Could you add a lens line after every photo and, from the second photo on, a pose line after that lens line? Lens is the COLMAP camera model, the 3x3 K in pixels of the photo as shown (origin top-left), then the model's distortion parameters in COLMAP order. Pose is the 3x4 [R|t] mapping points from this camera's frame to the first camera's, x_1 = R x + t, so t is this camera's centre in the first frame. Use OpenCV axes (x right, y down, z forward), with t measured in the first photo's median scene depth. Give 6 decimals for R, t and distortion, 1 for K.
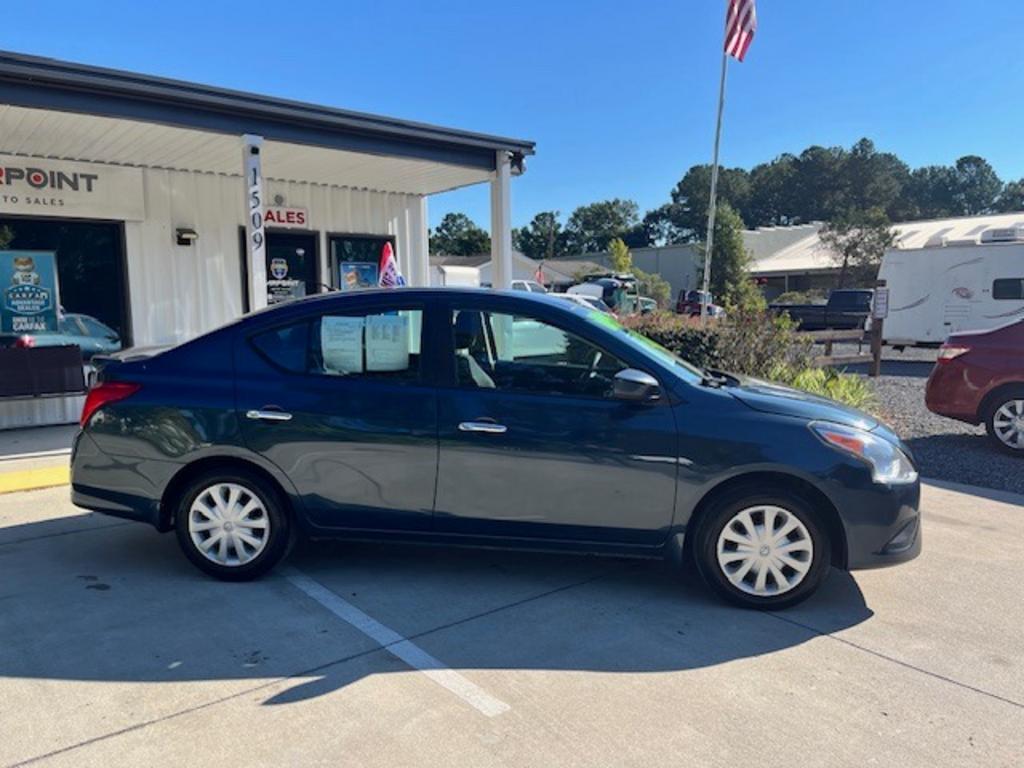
lens RADIAL K [[784.6, 0, 506.6], [0, 784.6, 381.9], [0, 0, 1]] dist [0.063435, -0.095966]
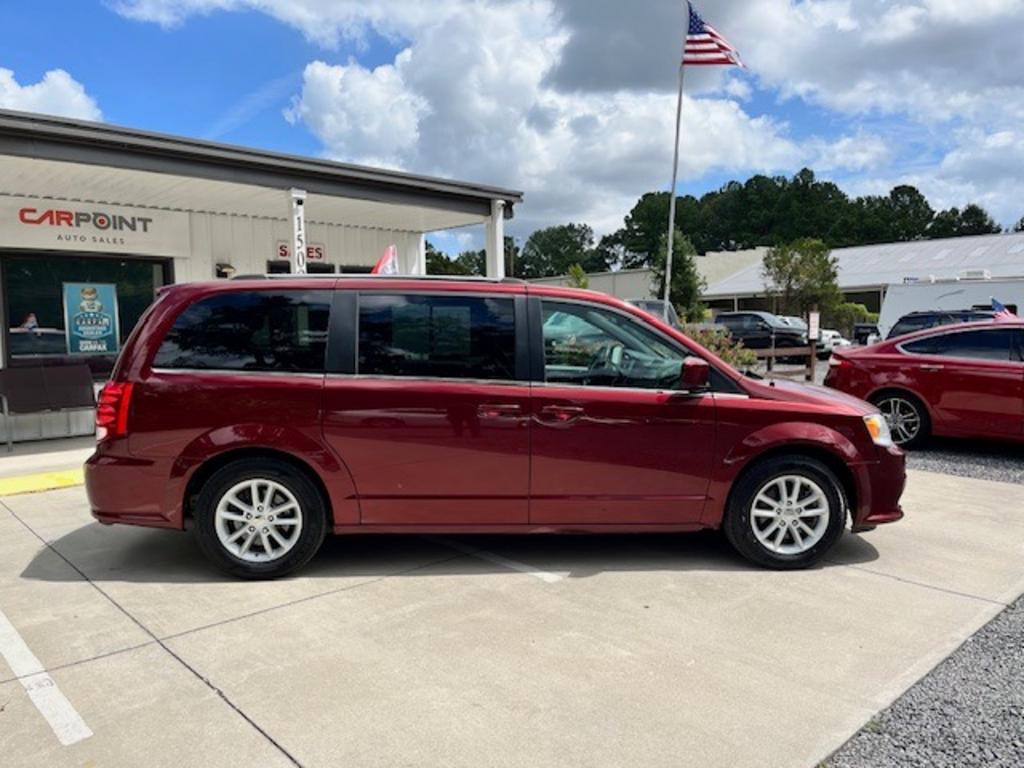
lens RADIAL K [[784.6, 0, 506.6], [0, 784.6, 381.9], [0, 0, 1]] dist [0.063435, -0.095966]
pose [[0.998436, -0.007178, 0.055452, -0.051012], [0.008736, 0.999573, -0.027898, 0.015436], [-0.055228, 0.028339, 0.998072, -0.162634]]
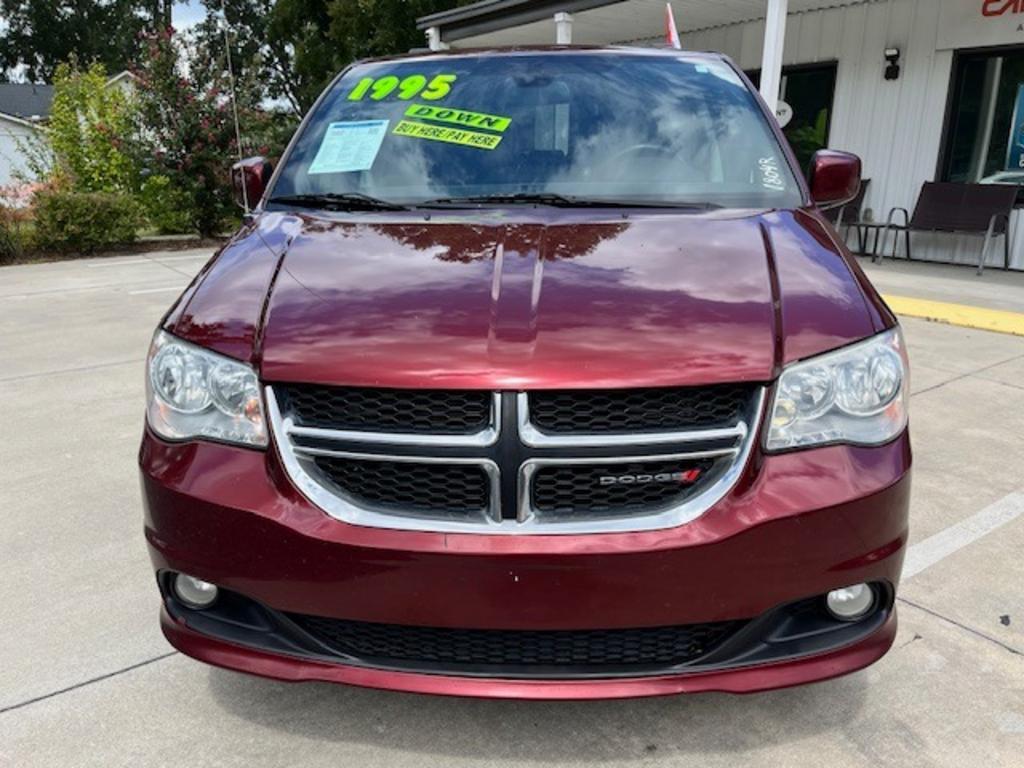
lens RADIAL K [[784.6, 0, 506.6], [0, 784.6, 381.9], [0, 0, 1]] dist [0.063435, -0.095966]
pose [[-0.055507, 0.278080, -0.958953, 0.348513], [-0.100368, 0.954015, 0.282457, -0.020414], [0.993401, 0.111927, -0.025044, 0.350127]]
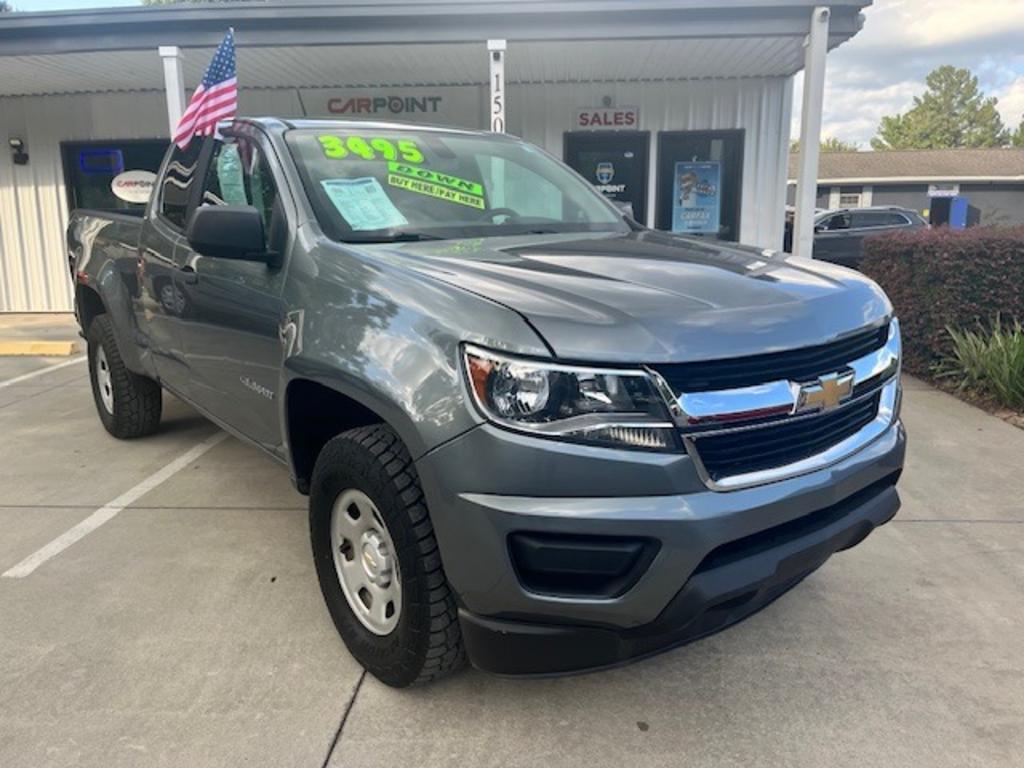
lens RADIAL K [[784.6, 0, 506.6], [0, 784.6, 381.9], [0, 0, 1]] dist [0.063435, -0.095966]
pose [[0.727038, 0.135861, -0.673021, 0.321126], [-0.061083, 0.989139, 0.133690, -0.010219], [0.683875, -0.056088, 0.727440, 0.182950]]
